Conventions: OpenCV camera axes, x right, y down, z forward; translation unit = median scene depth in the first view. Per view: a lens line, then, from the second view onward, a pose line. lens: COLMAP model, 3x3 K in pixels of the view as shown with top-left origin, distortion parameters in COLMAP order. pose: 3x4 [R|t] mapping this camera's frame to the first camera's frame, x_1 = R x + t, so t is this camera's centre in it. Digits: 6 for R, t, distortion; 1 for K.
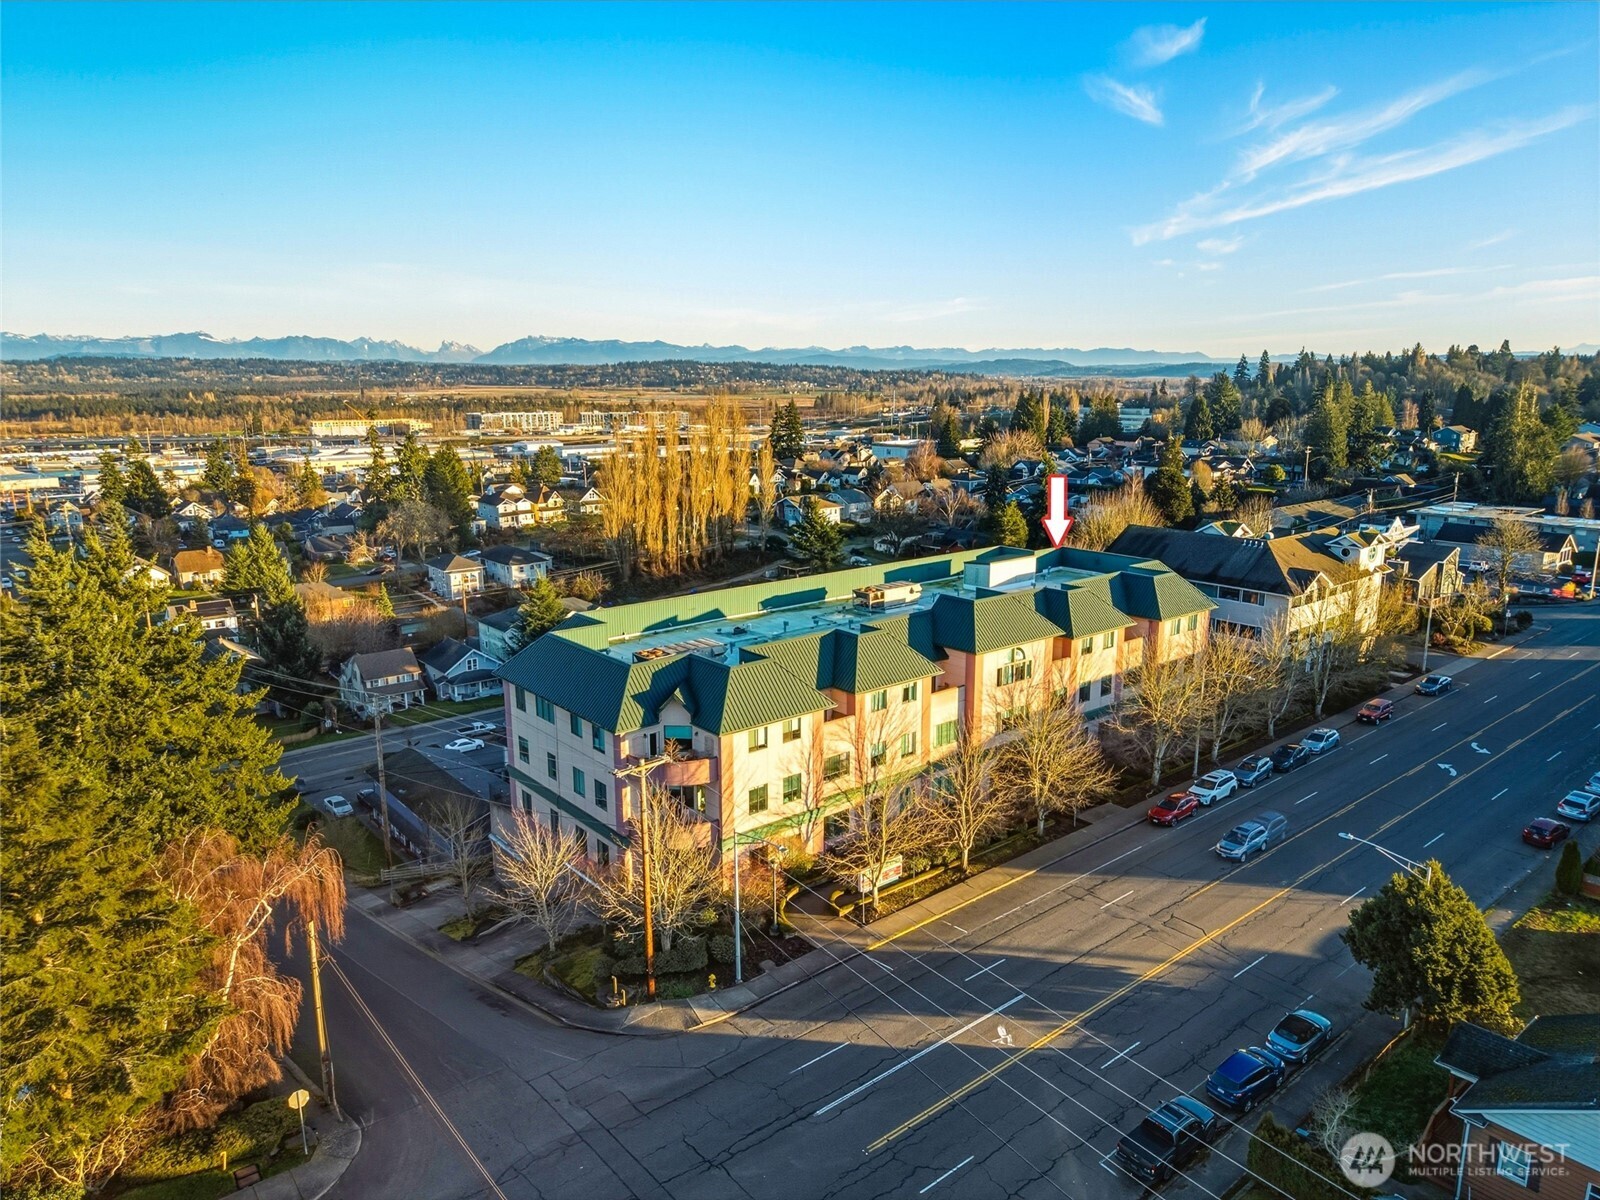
lens RADIAL K [[1063.4, 0, 798.2], [0, 1063.4, 594.4], [0, 0, 1]] dist [0.031537, -0.034952]
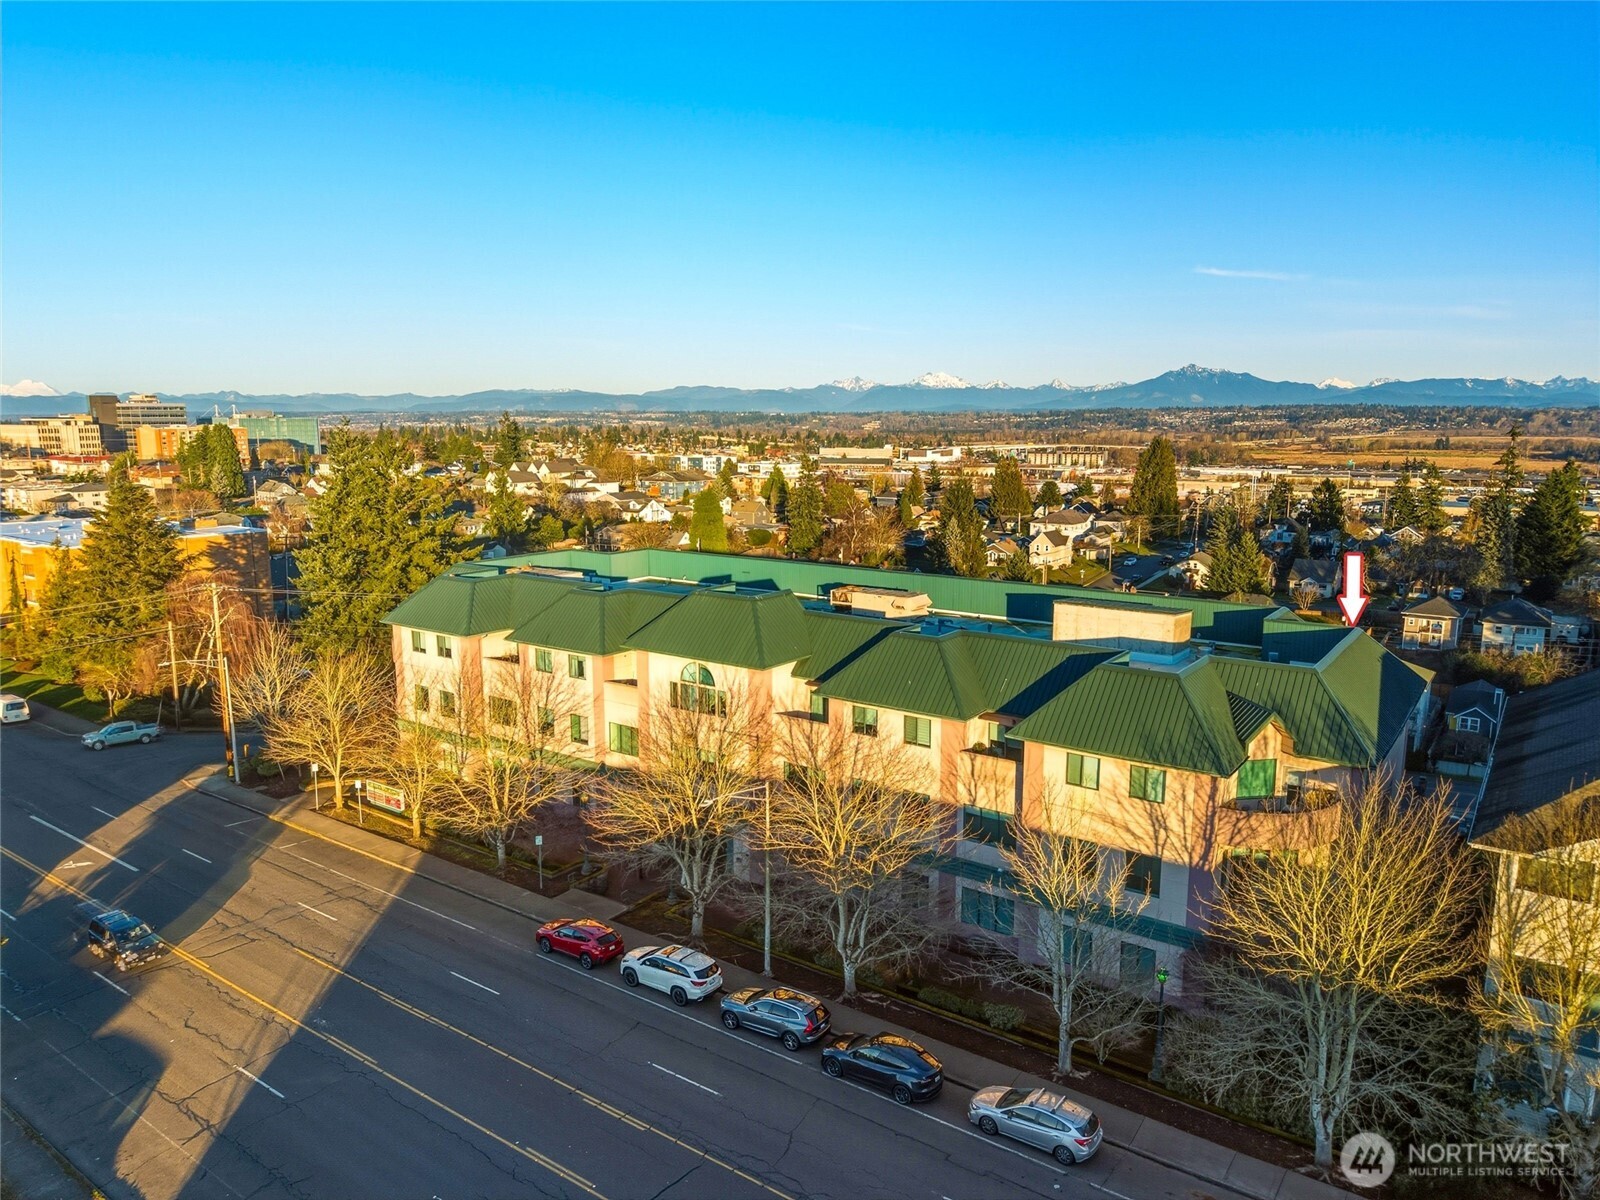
lens RADIAL K [[1063.4, 0, 801.5], [0, 1063.4, 606.4], [0, 0, 1]] dist [0.031537, -0.034952]
pose [[0.254617, 0.164938, -0.952872, 1.064131], [-0.196118, 0.973679, 0.116135, -0.099602], [0.946947, 0.157305, 0.280263, 1.025249]]
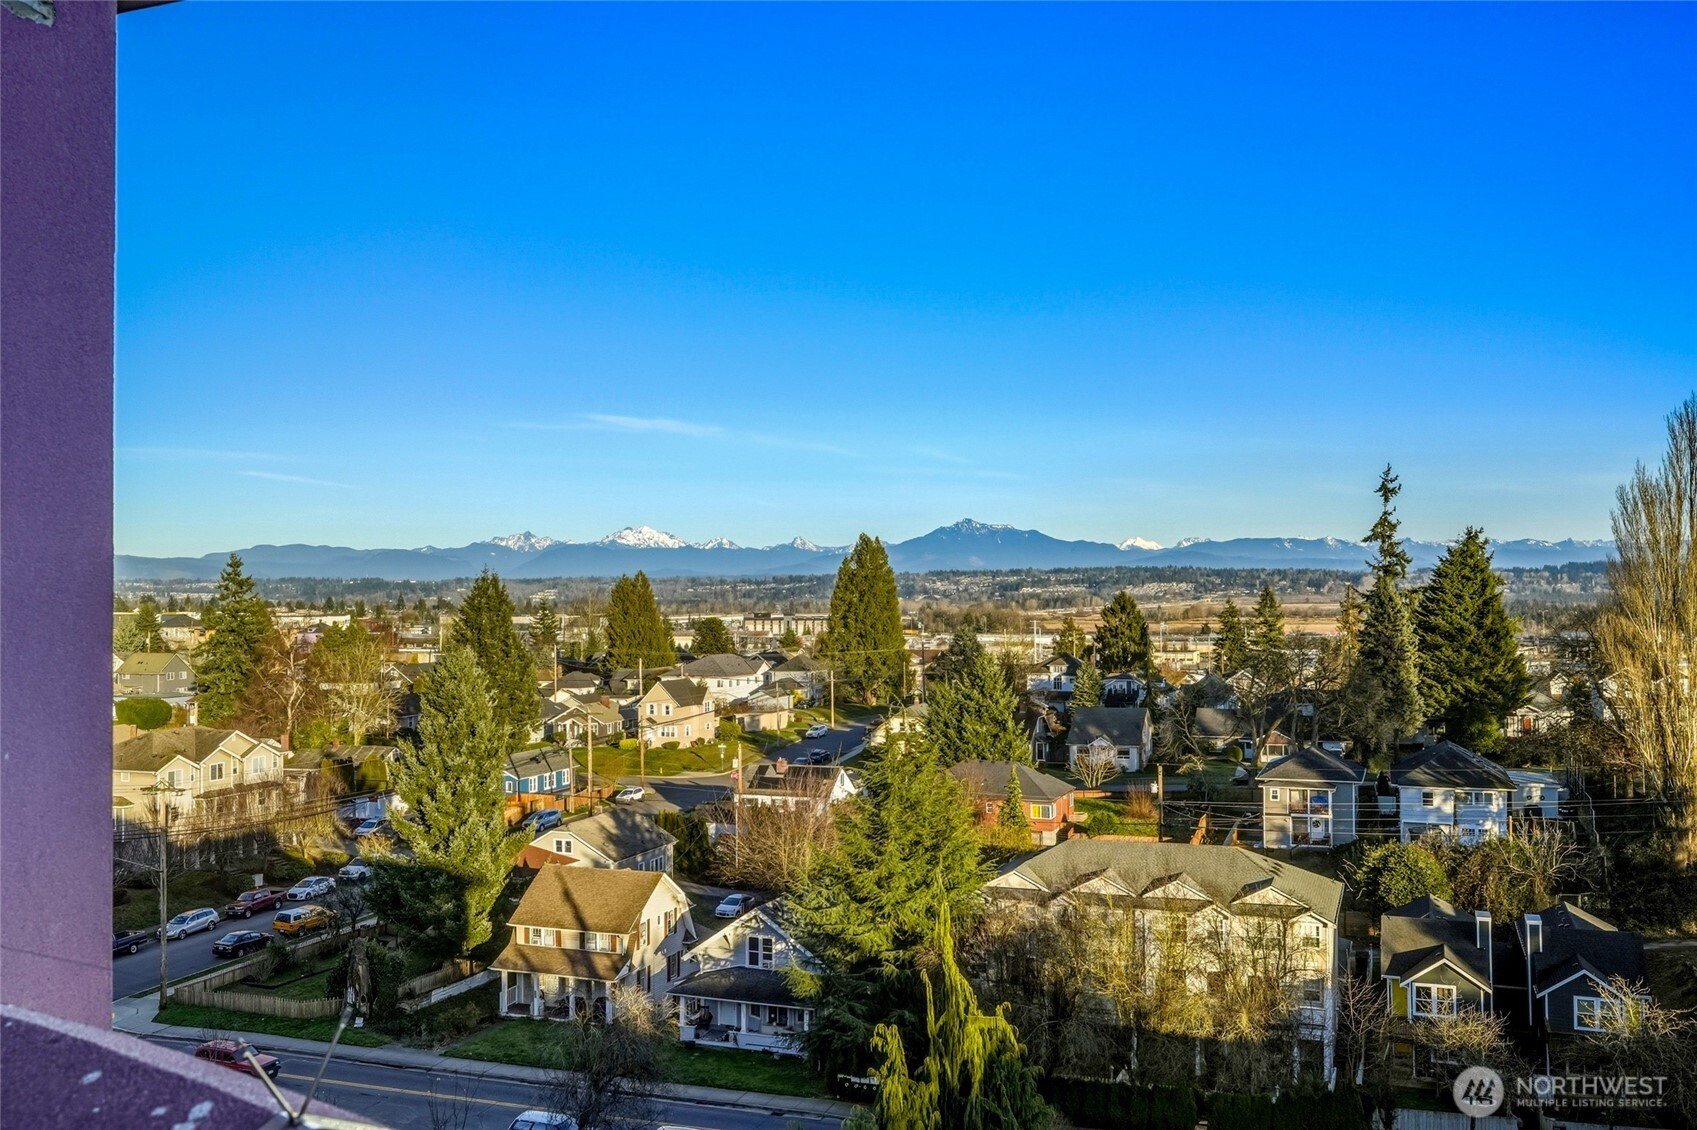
lens RADIAL K [[1490.8, 0, 844.5], [0, 1490.8, 564.6], [0, 0, 1]] dist [0.013618, 0.005340]
pose [[0.494262, -0.020356, -0.869075, 0.362703], [-0.168734, 0.978466, -0.118881, -0.021156], [0.852780, 0.205400, 0.480184, 1.718478]]
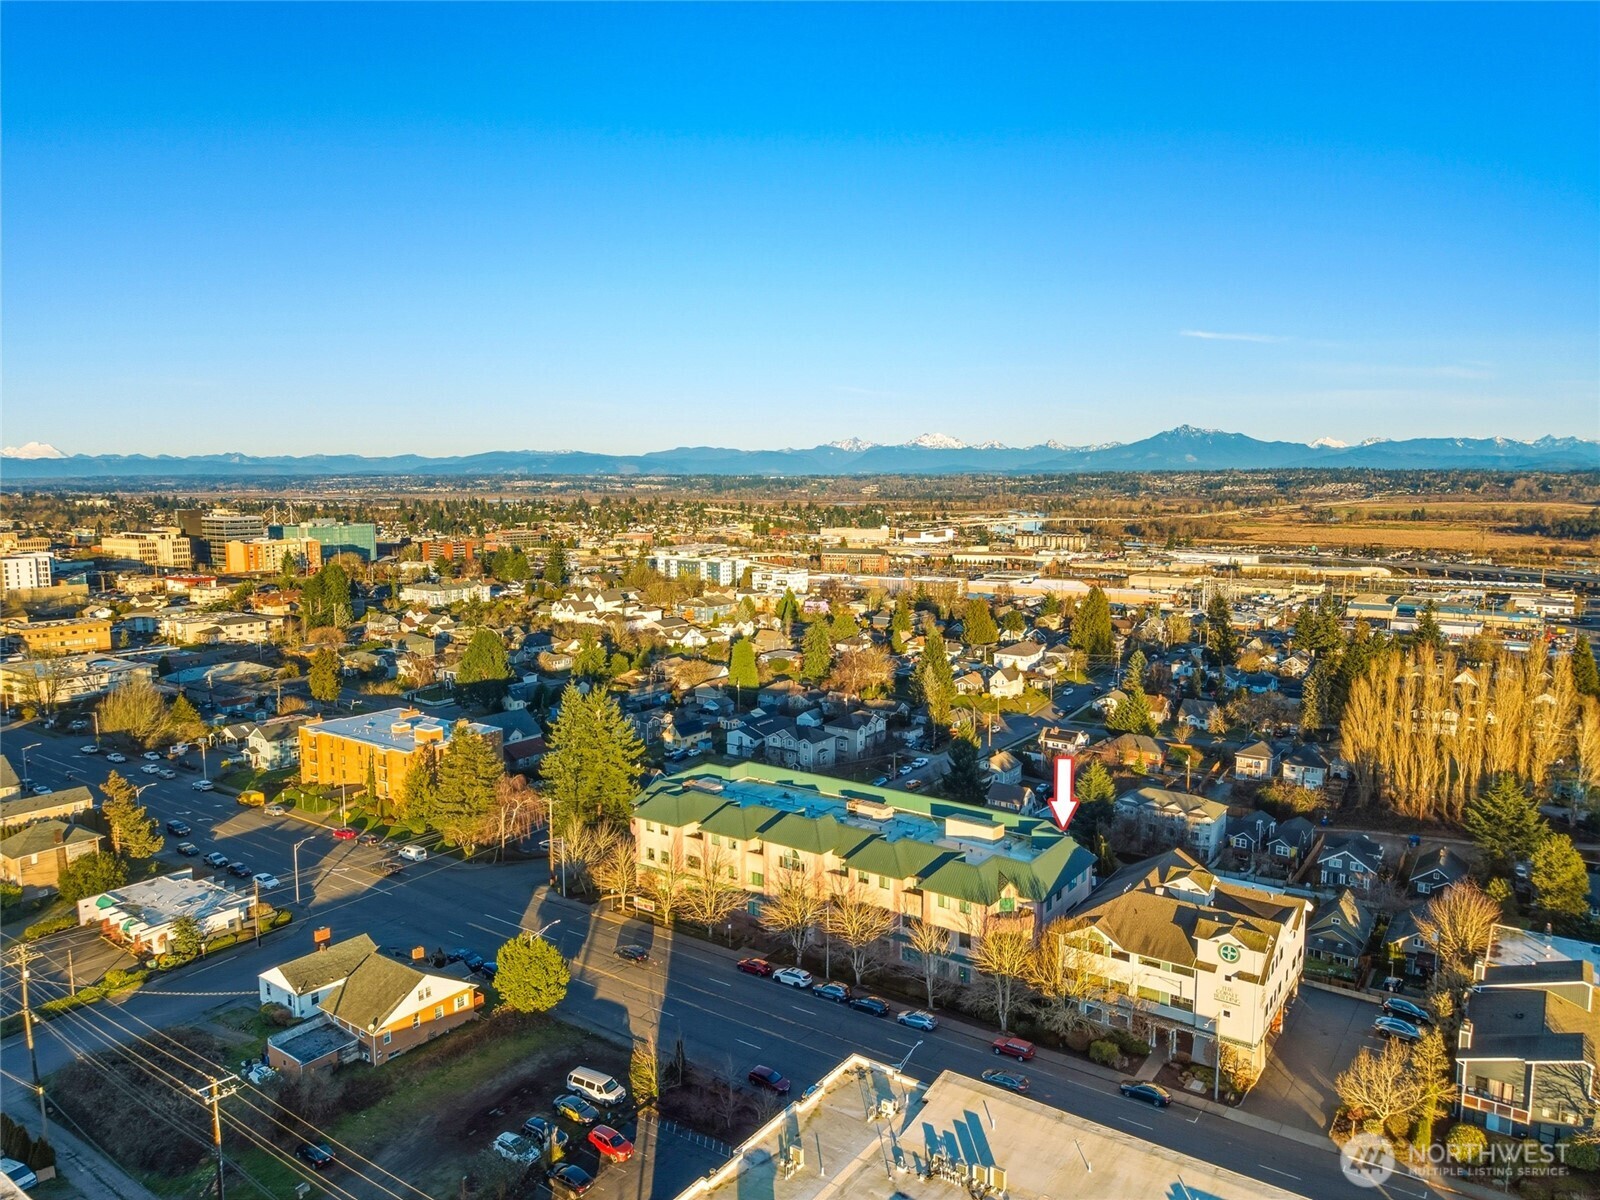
lens RADIAL K [[1063.4, 0, 801.2], [0, 1063.4, 606.7], [0, 0, 1]] dist [0.031537, -0.034952]
pose [[0.255525, 0.113034, -0.960172, 2.111182], [-0.193698, 0.978991, 0.063702, -0.516171], [0.947200, 0.169706, 0.272051, 0.587754]]
